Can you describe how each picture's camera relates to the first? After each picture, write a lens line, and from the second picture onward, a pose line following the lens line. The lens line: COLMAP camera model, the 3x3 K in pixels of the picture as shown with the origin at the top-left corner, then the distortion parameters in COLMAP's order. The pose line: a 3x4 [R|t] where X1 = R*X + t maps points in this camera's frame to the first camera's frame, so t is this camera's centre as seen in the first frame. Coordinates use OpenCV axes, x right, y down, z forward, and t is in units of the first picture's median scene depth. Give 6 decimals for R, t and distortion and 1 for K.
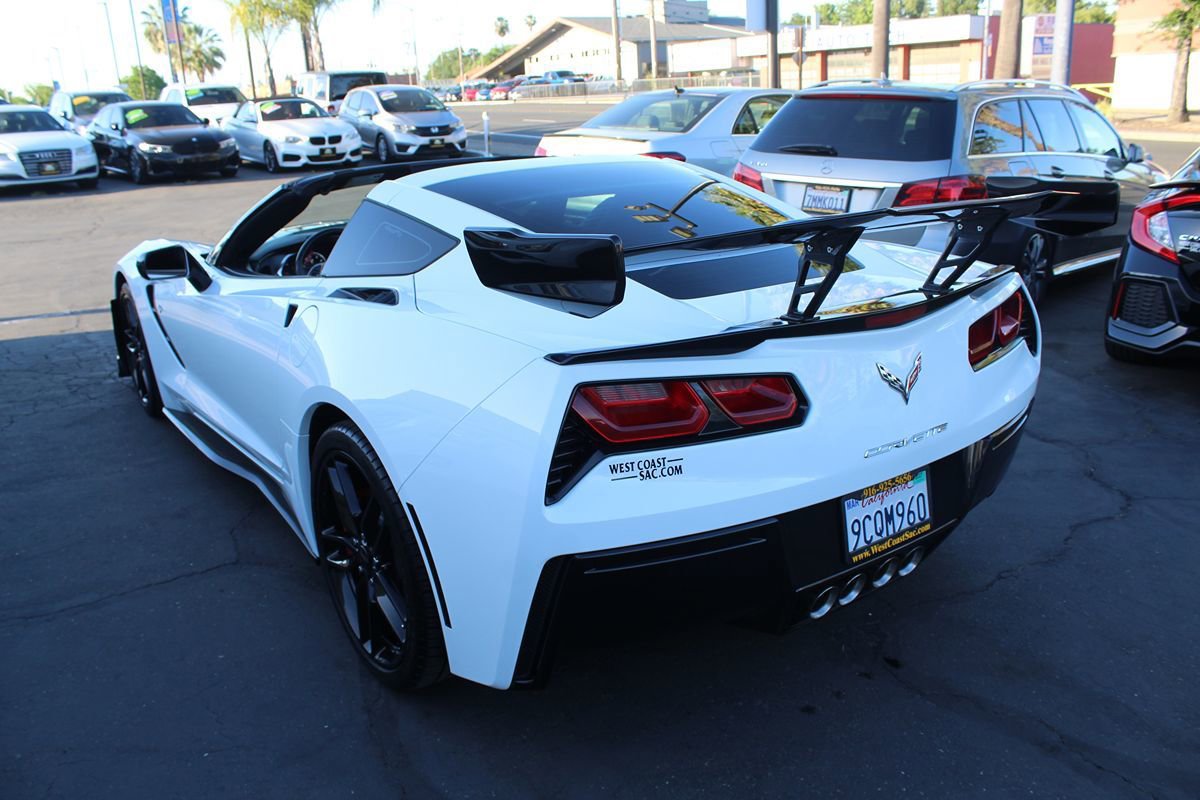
lens RADIAL K [[1007.3, 0, 596.9], [0, 1007.3, 401.2], [0, 0, 1]] dist [-0.177541, 0.178783]
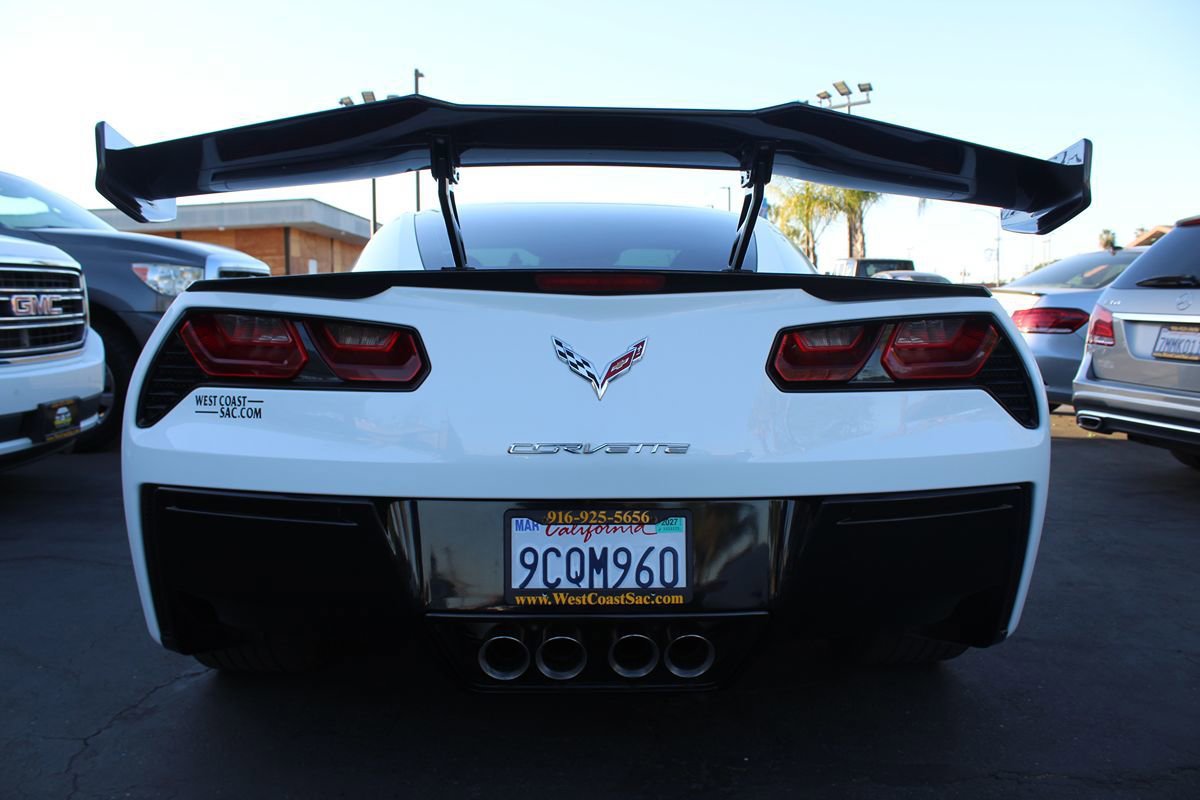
lens RADIAL K [[995.8, 0, 600.1], [0, 995.8, 401.3], [0, 0, 1]] dist [-0.167518, 0.154433]
pose [[0.833506, 0.082079, -0.546379, 0.192517], [-0.190735, 0.970855, -0.145122, 0.029947], [0.518544, 0.225174, 0.824869, 0.103491]]
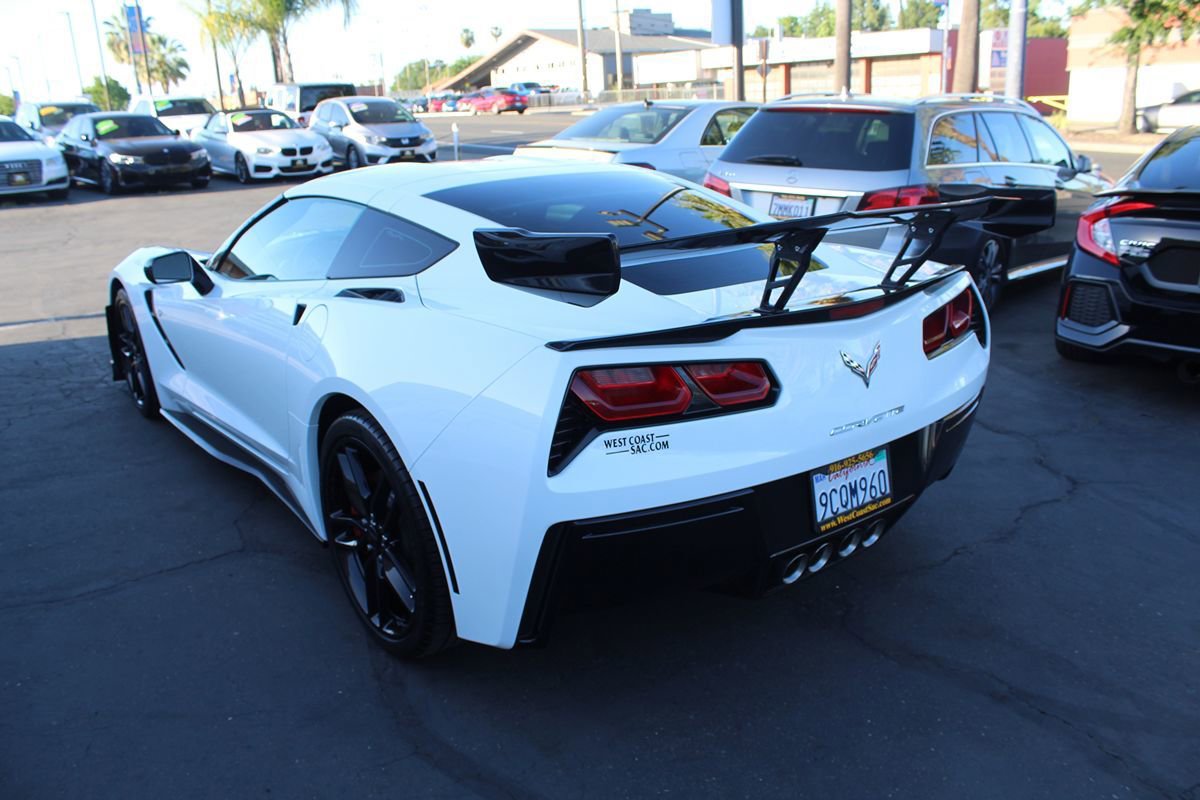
lens RADIAL K [[1005.6, 0, 603.5], [0, 1005.6, 402.6], [0, 0, 1]] dist [-0.170949, 0.160037]
pose [[0.999199, -0.008182, 0.039180, -0.007514], [0.008533, 0.999925, -0.008799, 0.007179], [-0.039105, 0.009126, 0.999193, -0.028177]]
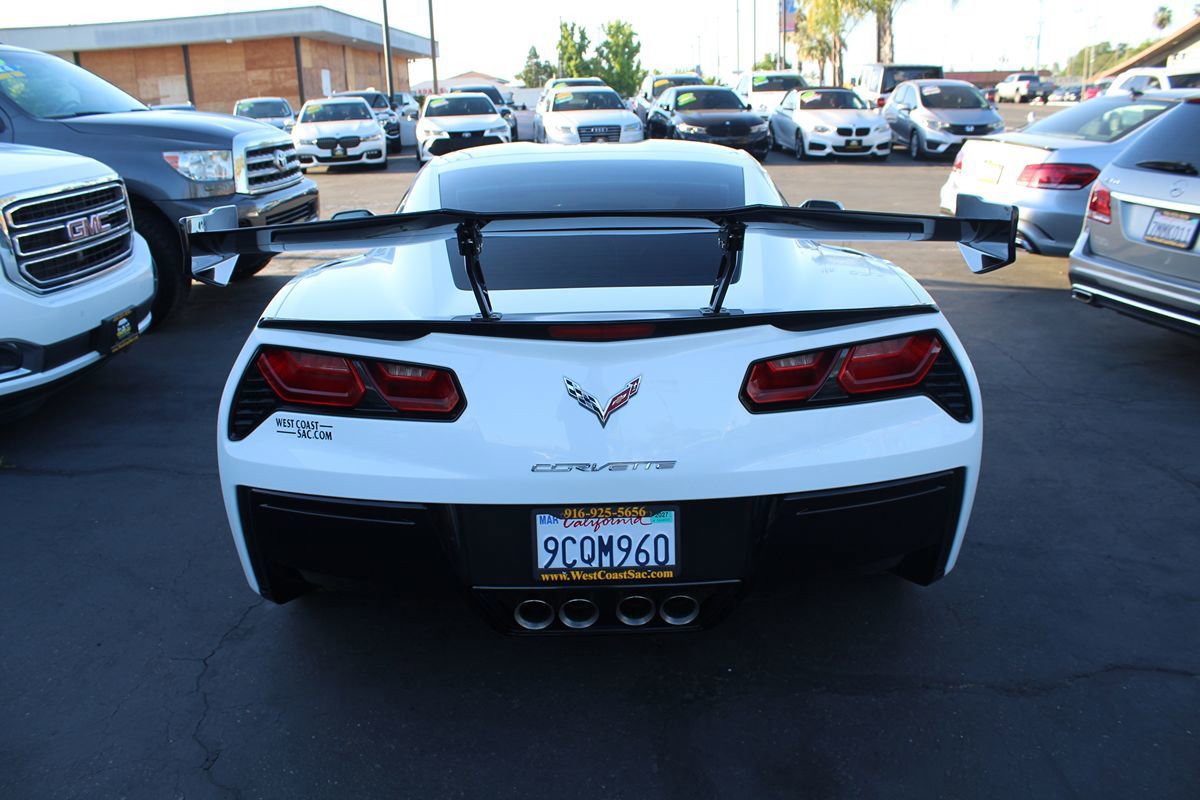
lens RADIAL K [[1002.5, 0, 603.5], [0, 1002.5, 400.9], [0, 0, 1]] dist [-0.169709, 0.161651]
pose [[0.823576, 0.177883, -0.538591, 0.216904], [-0.172933, 0.983089, 0.060253, -0.020922], [0.540201, 0.043517, 0.840410, 0.057415]]
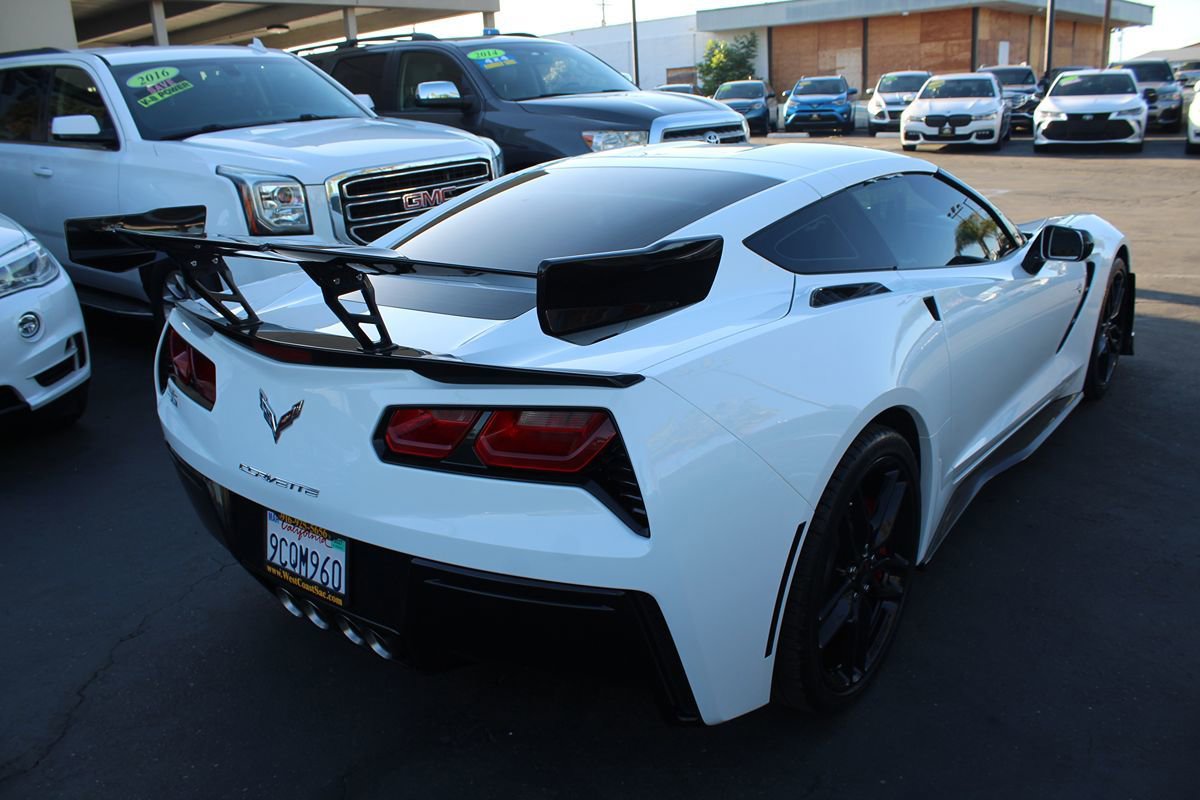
lens RADIAL K [[1005.6, 0, 603.5], [0, 1005.6, 402.6], [0, 0, 1]] dist [-0.170949, 0.160037]
pose [[0.276244, 0.303989, -0.911745, 0.338027], [-0.253564, 0.938101, 0.235951, -0.091230], [0.927035, 0.166005, 0.336225, 0.258423]]
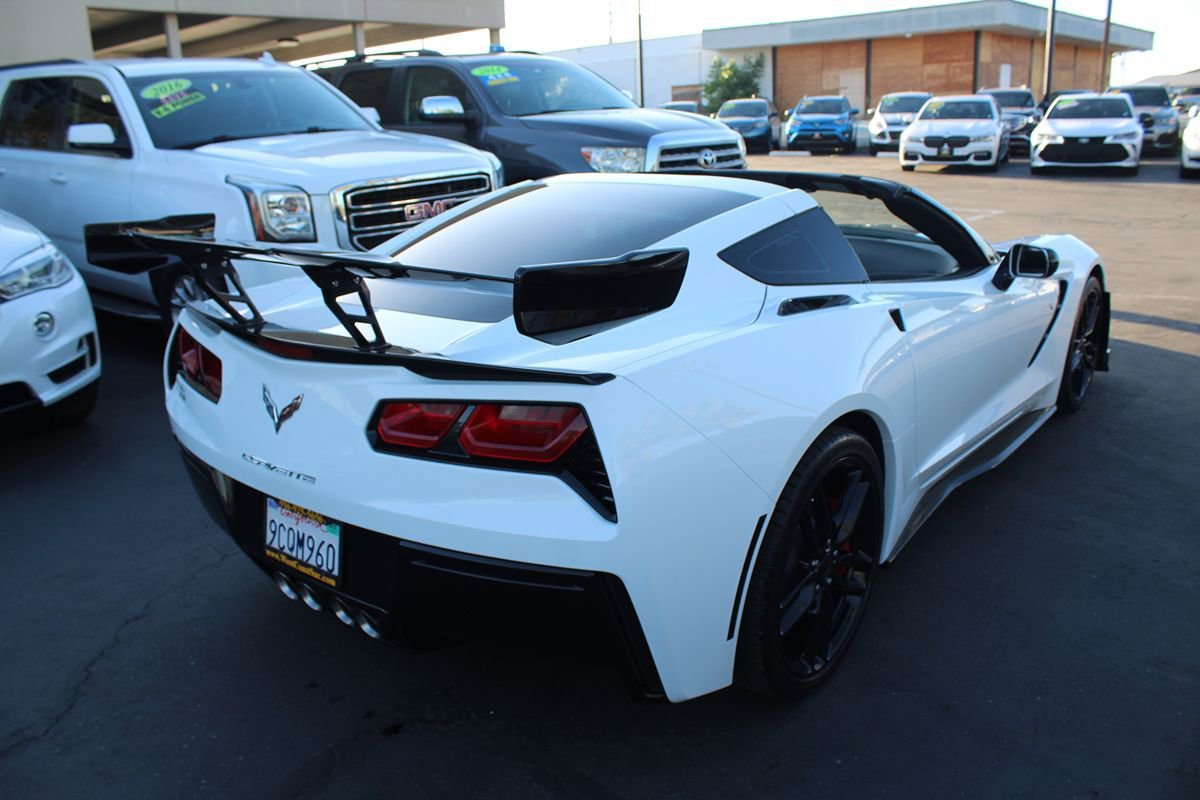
lens RADIAL K [[1002.5, 0, 603.5], [0, 1002.5, 400.9], [0, 0, 1]] dist [-0.169709, 0.161651]
pose [[0.269389, 0.294085, -0.917030, 0.358345], [-0.268417, 0.937426, 0.221775, -0.093461], [0.924869, 0.186402, 0.331470, 0.259010]]
